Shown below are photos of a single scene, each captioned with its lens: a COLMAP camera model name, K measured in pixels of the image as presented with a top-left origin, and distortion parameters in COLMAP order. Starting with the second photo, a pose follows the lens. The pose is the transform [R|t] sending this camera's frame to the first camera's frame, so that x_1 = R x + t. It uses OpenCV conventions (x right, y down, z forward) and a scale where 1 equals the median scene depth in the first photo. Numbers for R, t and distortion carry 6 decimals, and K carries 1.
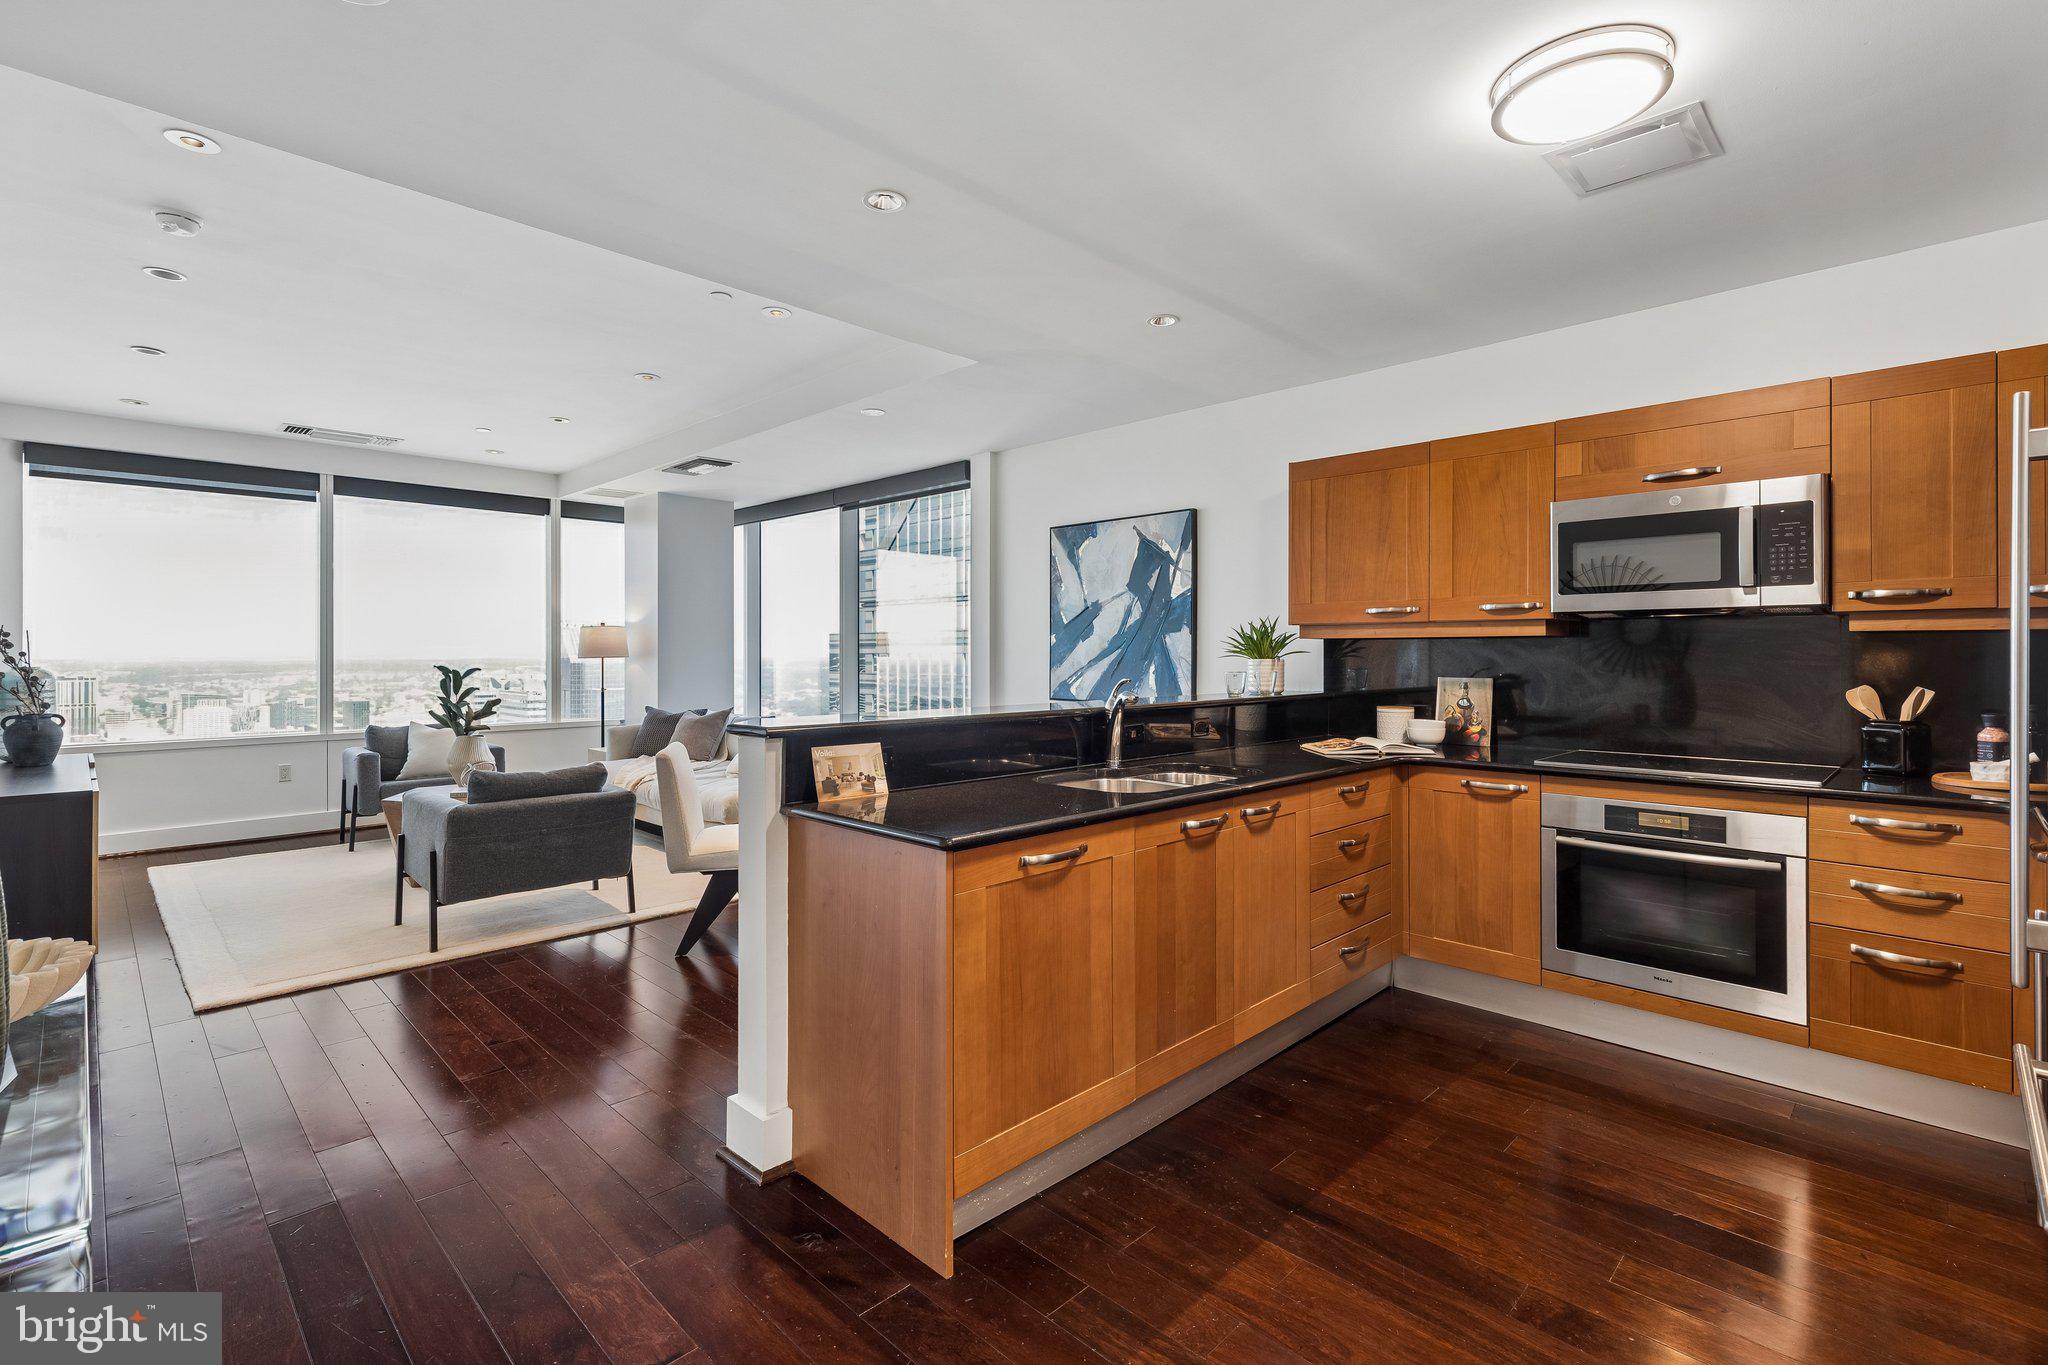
lens RADIAL K [[928.0, 0, 1040.8], [0, 928.0, 655.3], [0, 0, 1]] dist [0.009874, -0.001917]
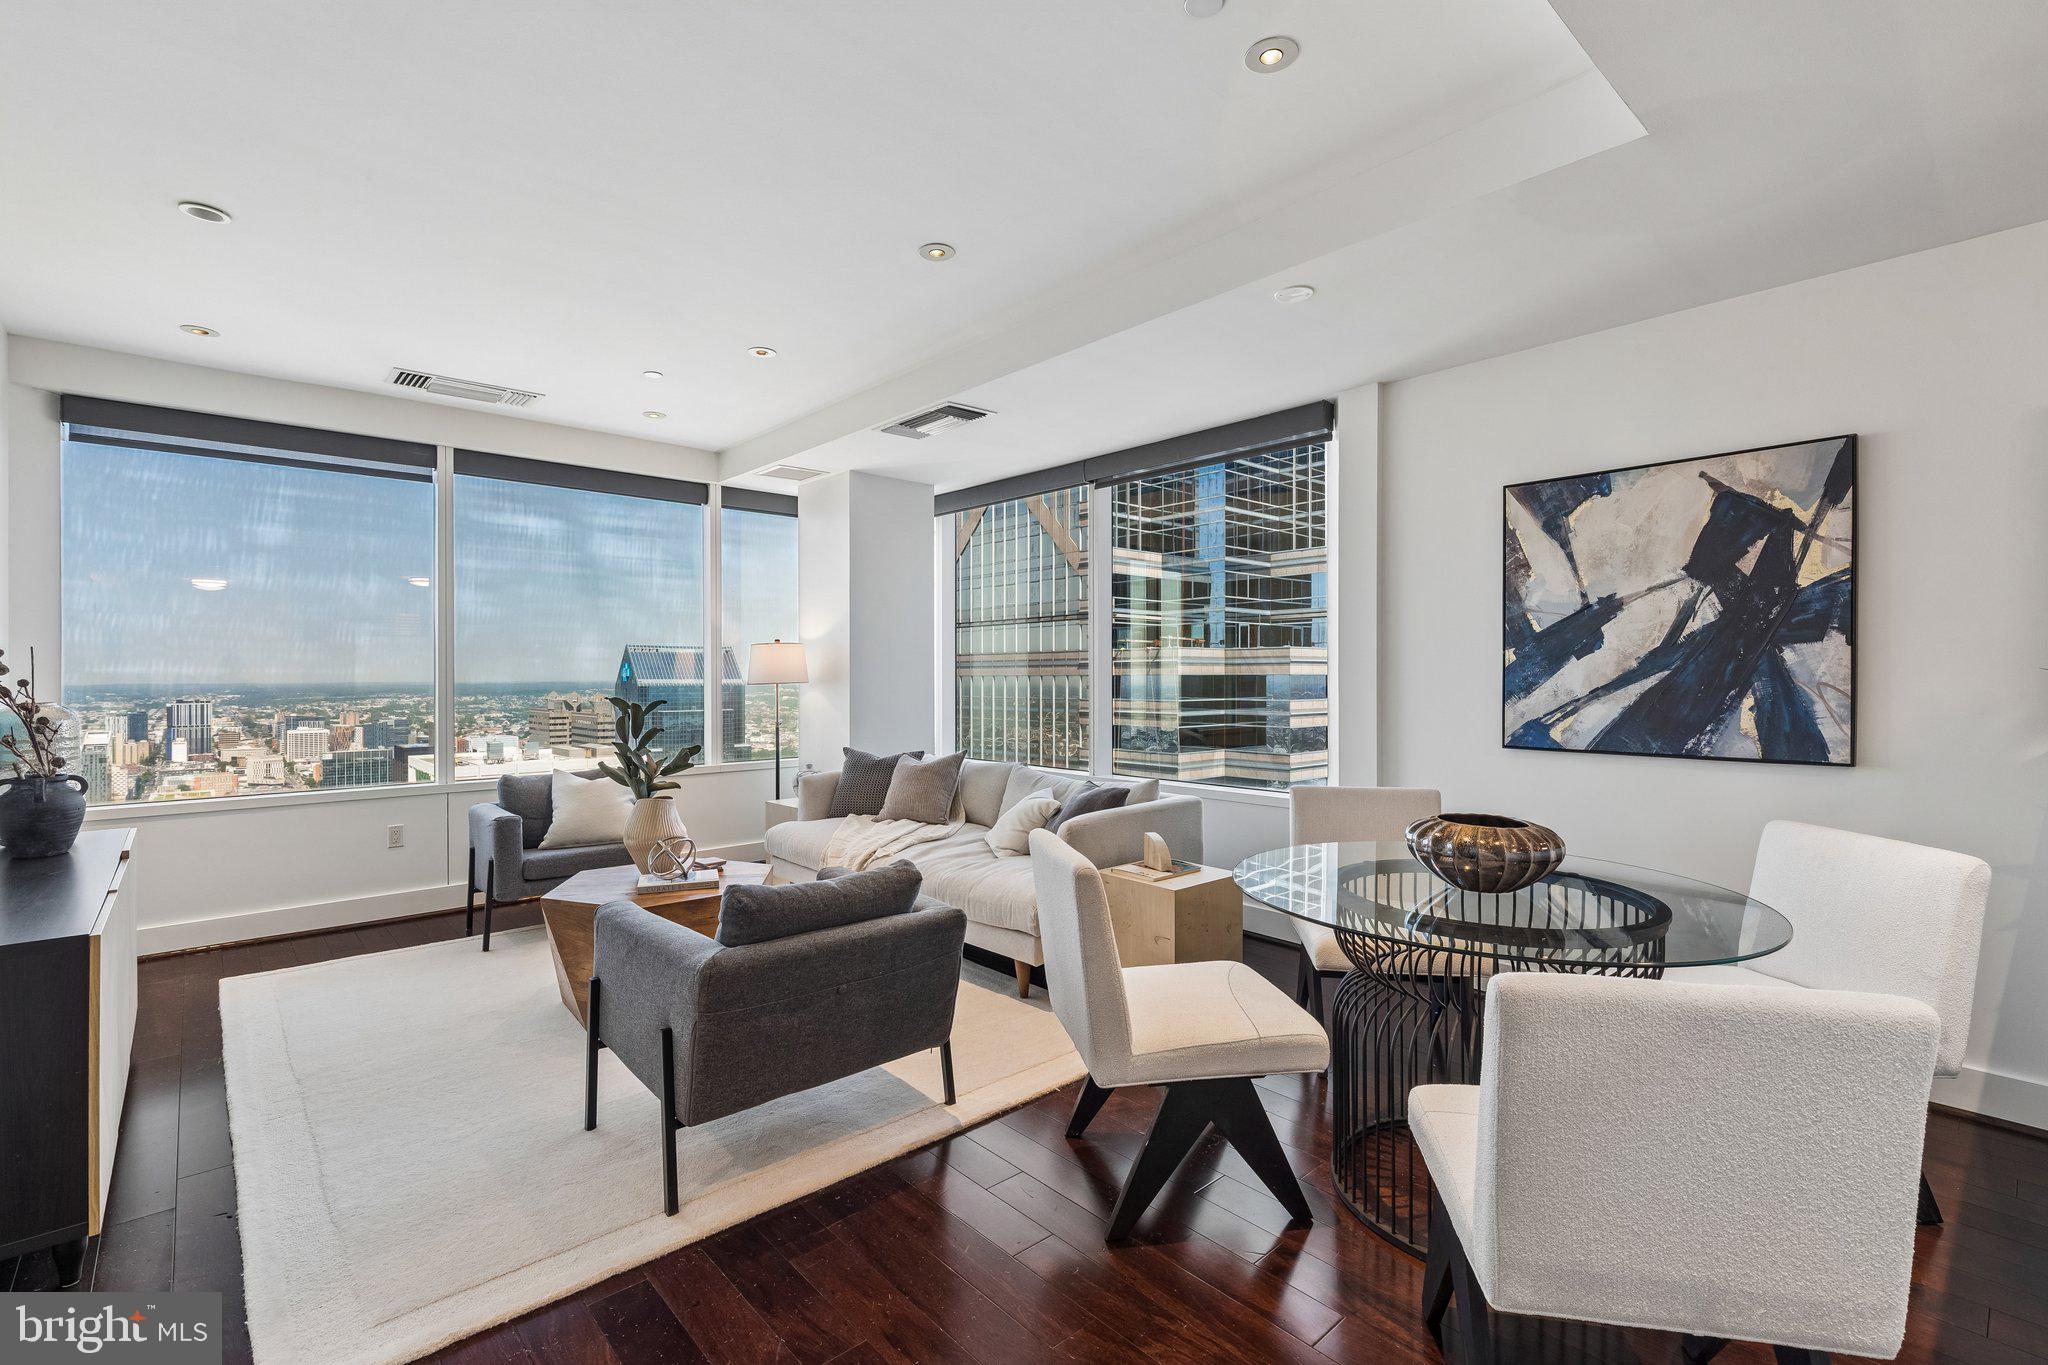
lens RADIAL K [[928.0, 0, 1021.1], [0, 928.0, 676.8], [0, 0, 1]] dist [0.009874, -0.001917]
pose [[0.997150, -0.002344, -0.075415, -0.375515], [0.002271, 0.999997, -0.001053, -0.003938], [0.075417, 0.000878, 0.997152, 0.428127]]
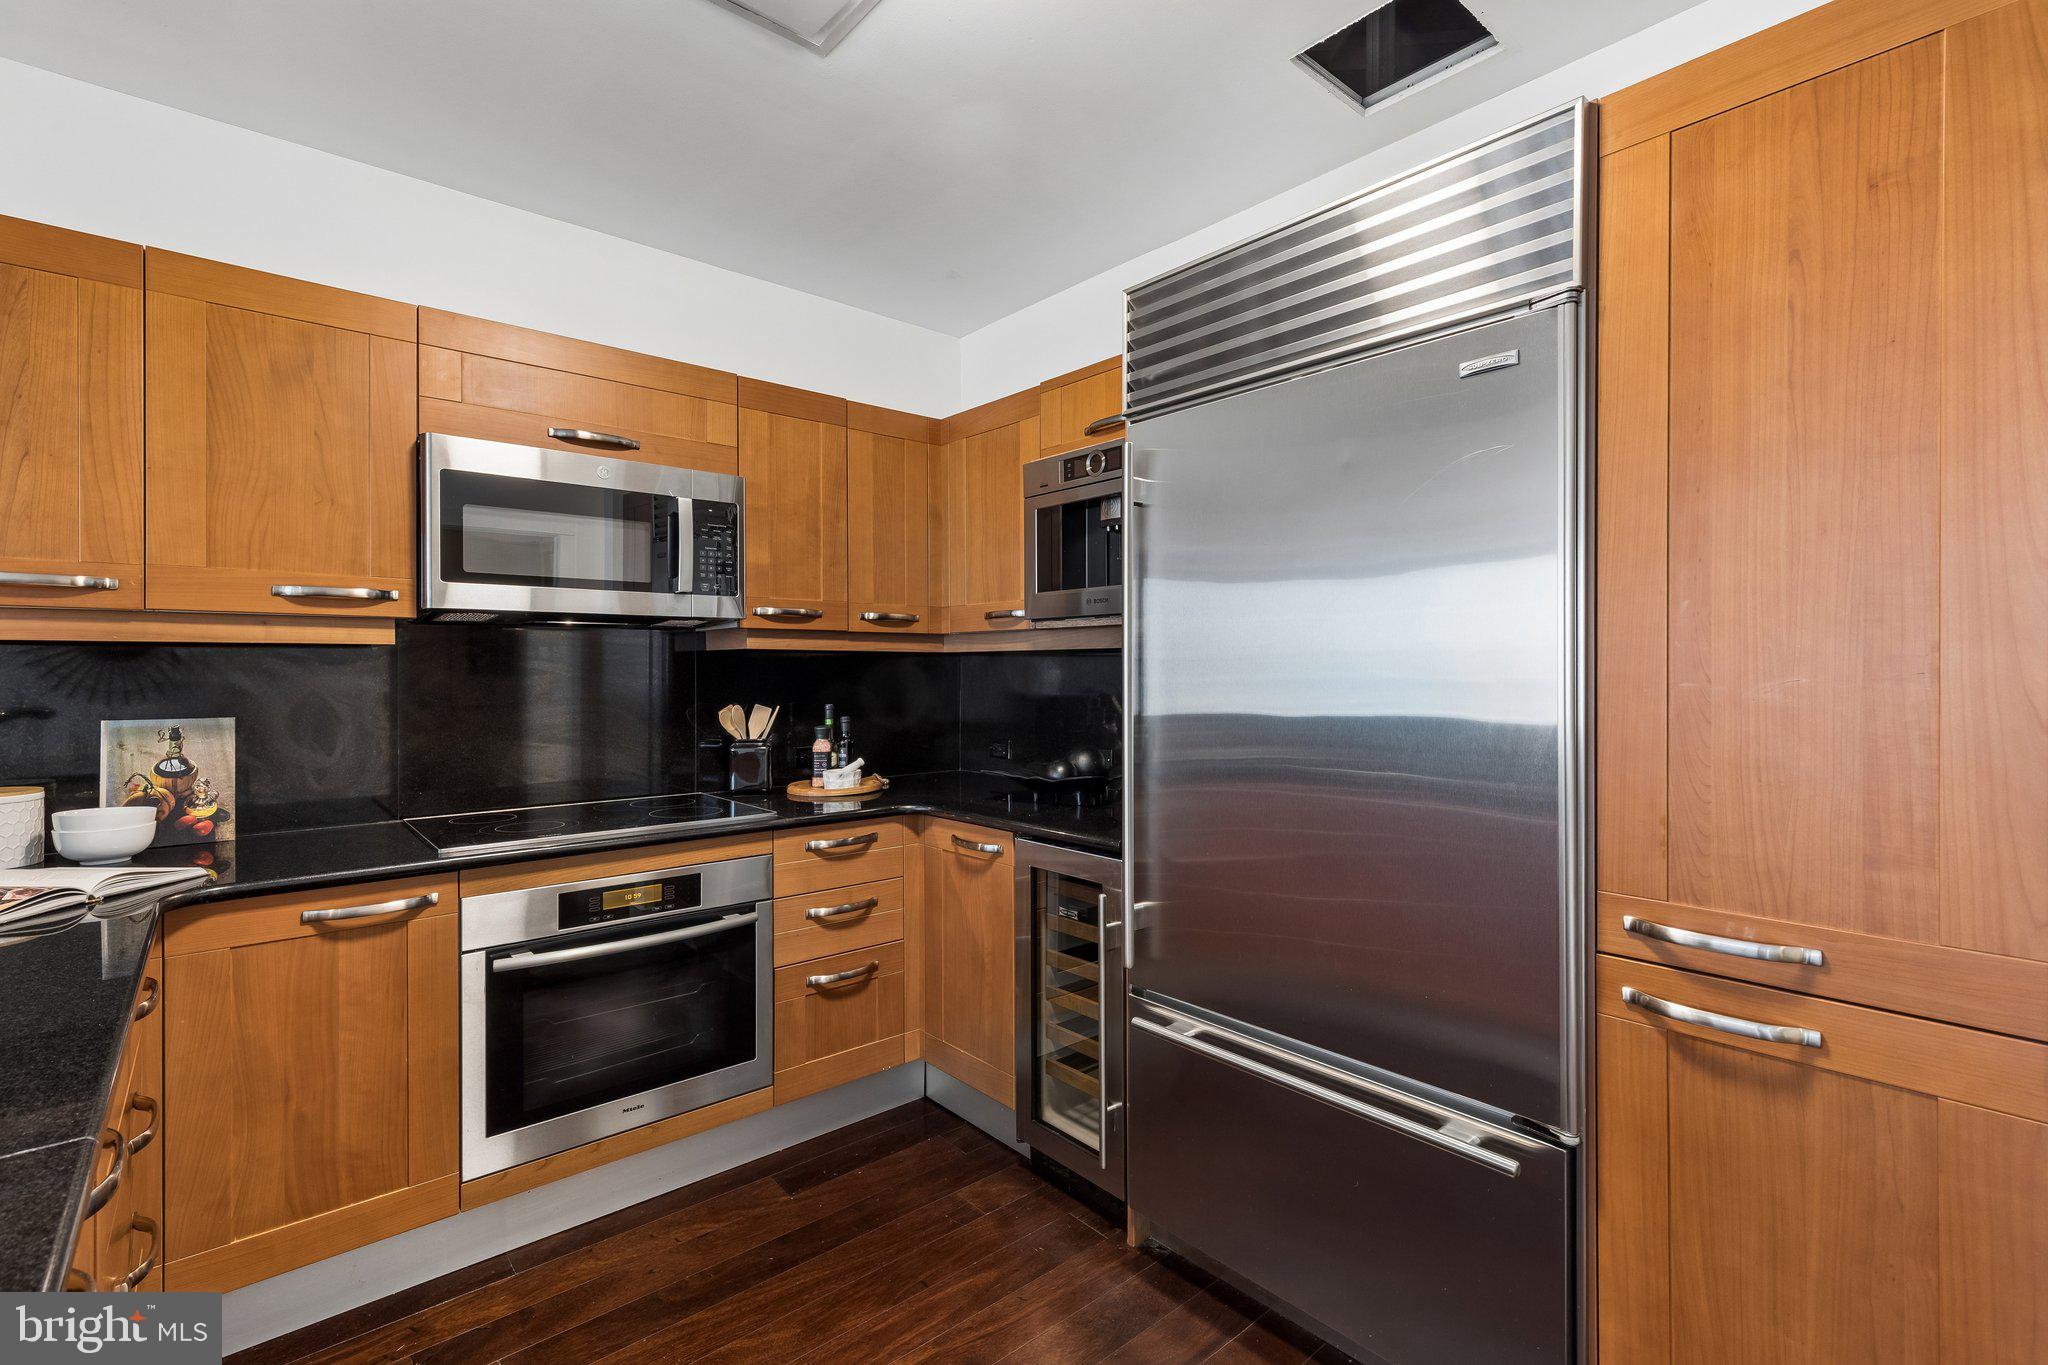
lens RADIAL K [[928.0, 0, 1029.0], [0, 928.0, 679.0], [0, 0, 1]] dist [0.009874, -0.001917]
pose [[0.088400, -0.006825, 0.996062, -0.032357], [0.006631, 0.999958, 0.006263, 0.000470], [-0.996063, 0.006051, 0.088442, 0.435718]]
